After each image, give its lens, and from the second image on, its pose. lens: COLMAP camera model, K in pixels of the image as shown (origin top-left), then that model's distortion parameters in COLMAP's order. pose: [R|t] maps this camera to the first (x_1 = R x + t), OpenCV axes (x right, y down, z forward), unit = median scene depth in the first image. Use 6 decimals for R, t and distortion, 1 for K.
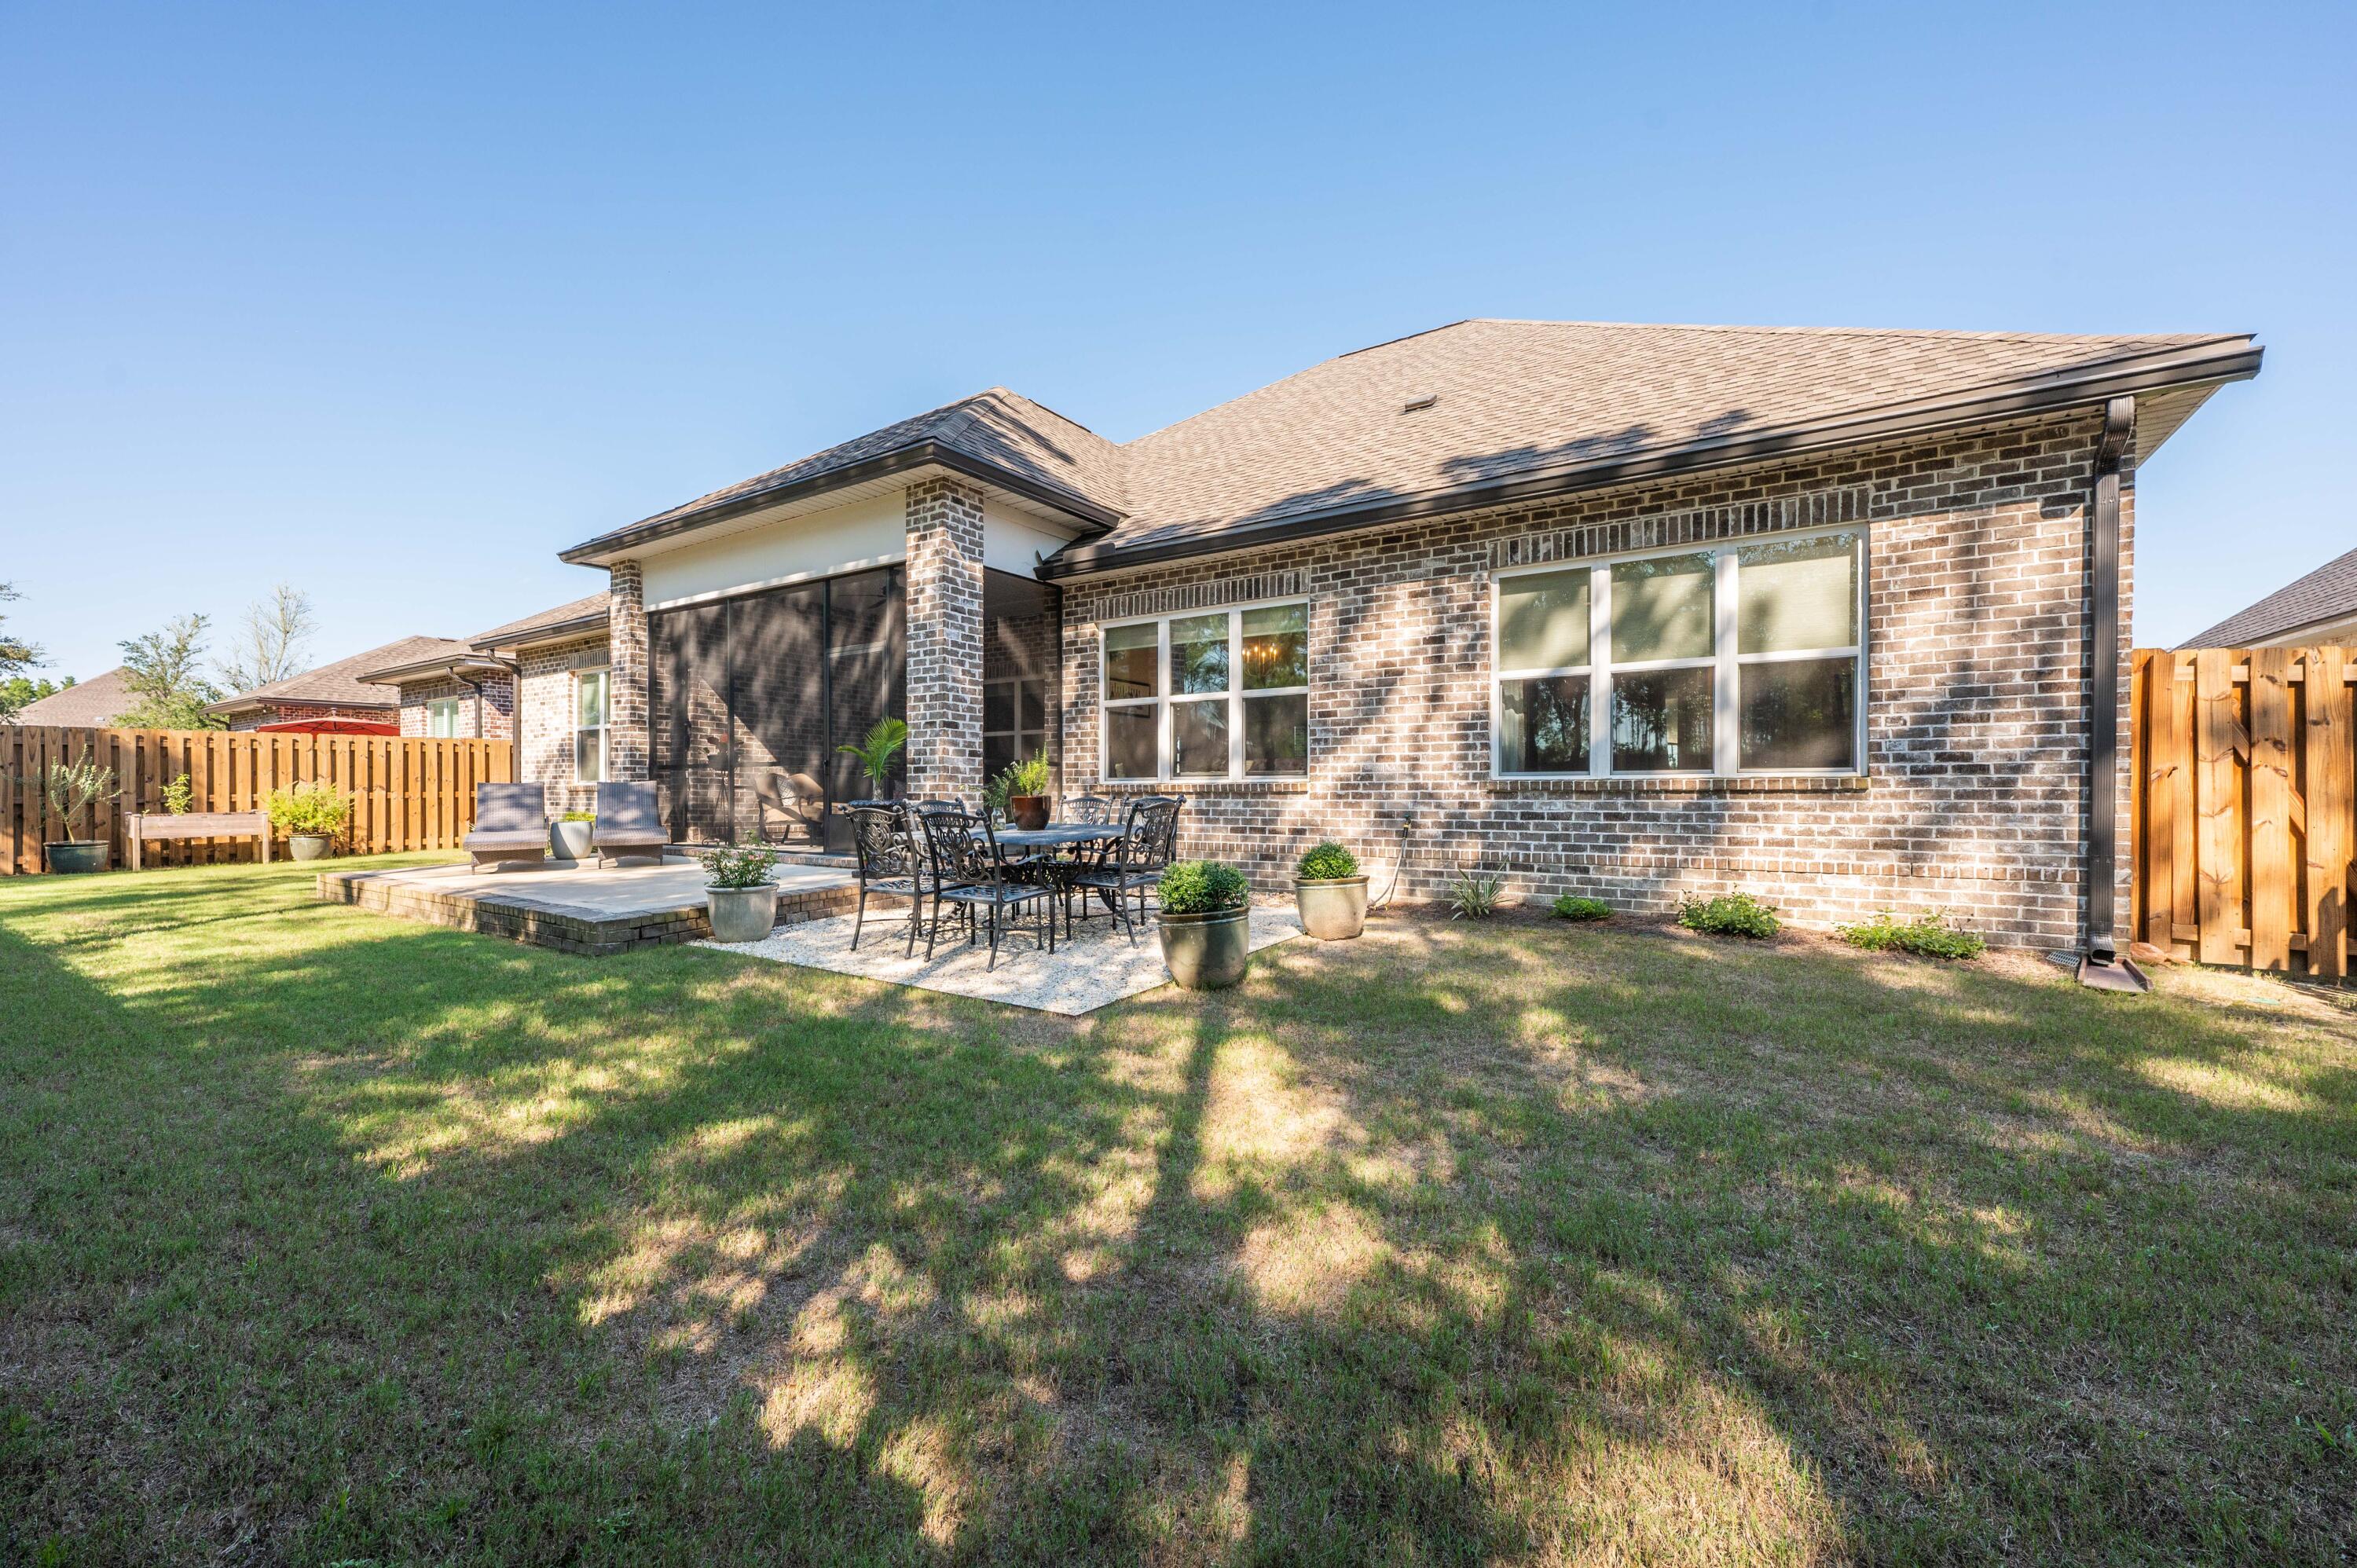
lens RADIAL K [[918.6, 0, 1179.3], [0, 918.6, 793.6], [0, 0, 1]] dist [0.001320, 0.000251]
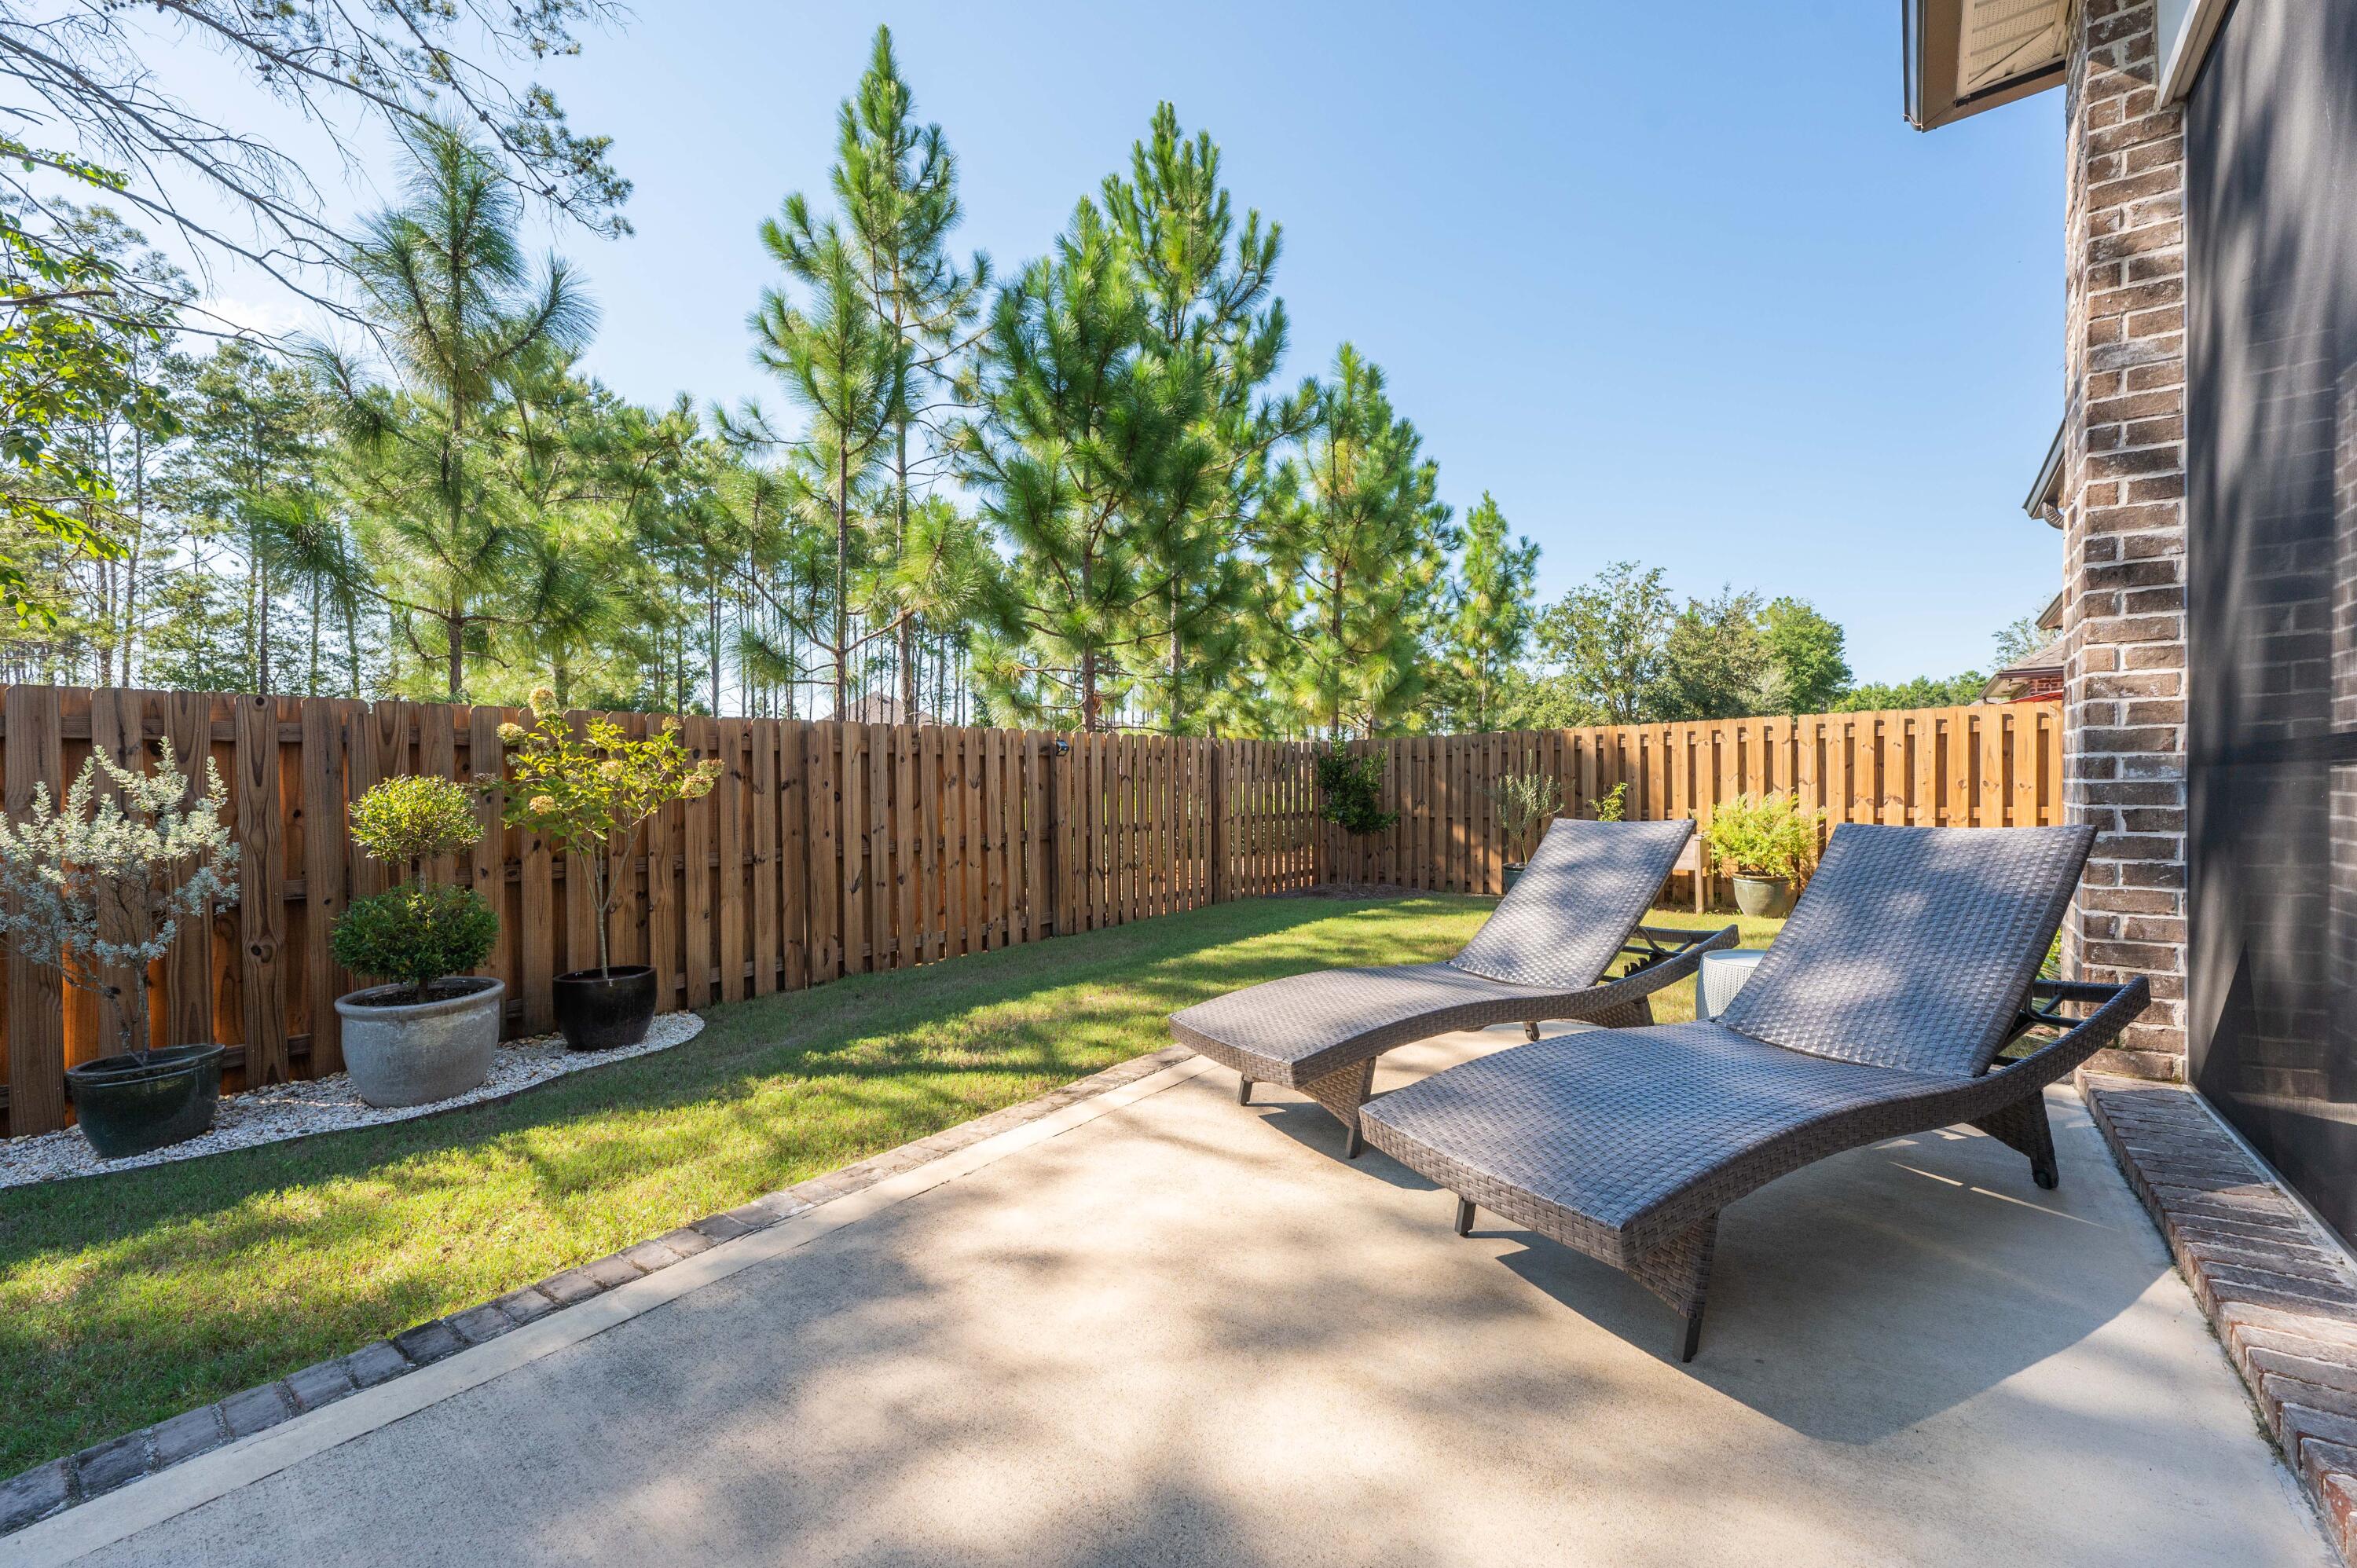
lens RADIAL K [[918.6, 0, 1174.0], [0, 918.6, 791.1], [0, 0, 1]] dist [0.001320, 0.000251]
pose [[-0.051167, 0.008478, -0.998654, -0.281302], [0.011708, 0.999900, 0.007888, -0.022837], [0.998621, -0.011289, -0.051261, 0.611859]]
